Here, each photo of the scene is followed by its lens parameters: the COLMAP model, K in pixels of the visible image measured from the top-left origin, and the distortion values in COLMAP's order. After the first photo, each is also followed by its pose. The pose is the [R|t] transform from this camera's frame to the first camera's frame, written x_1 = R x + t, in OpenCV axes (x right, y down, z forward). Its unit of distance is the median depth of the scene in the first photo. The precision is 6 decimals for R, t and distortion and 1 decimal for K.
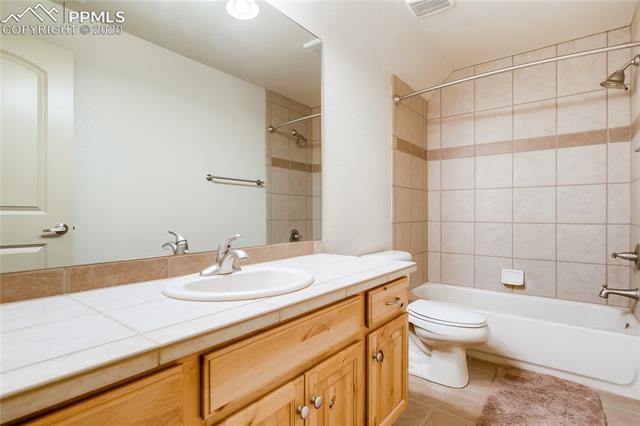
lens RADIAL K [[320.0, 0, 320.0], [0, 320.0, 213.0], [0, 0, 1]] dist [-0.002155, -0.000327]
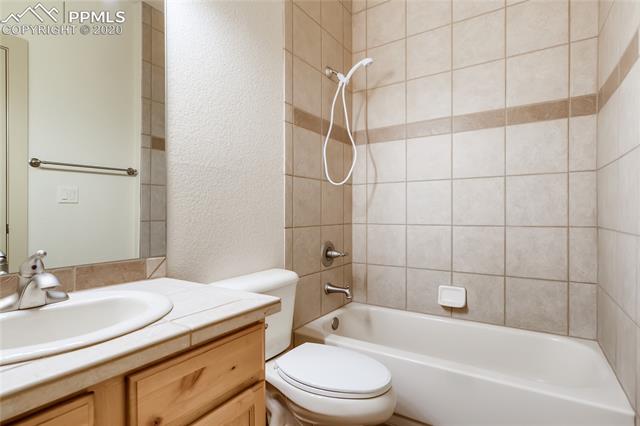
lens RADIAL K [[344.8, 0, 320.0], [0, 344.8, 213.0], [0, 0, 1]] dist [0.003975, 0.000604]
pose [[0.995480, -0.007272, 0.094694, 0.220301], [0.005482, 0.999802, 0.019149, -0.015418], [-0.094814, -0.018543, 0.995322, 0.224675]]
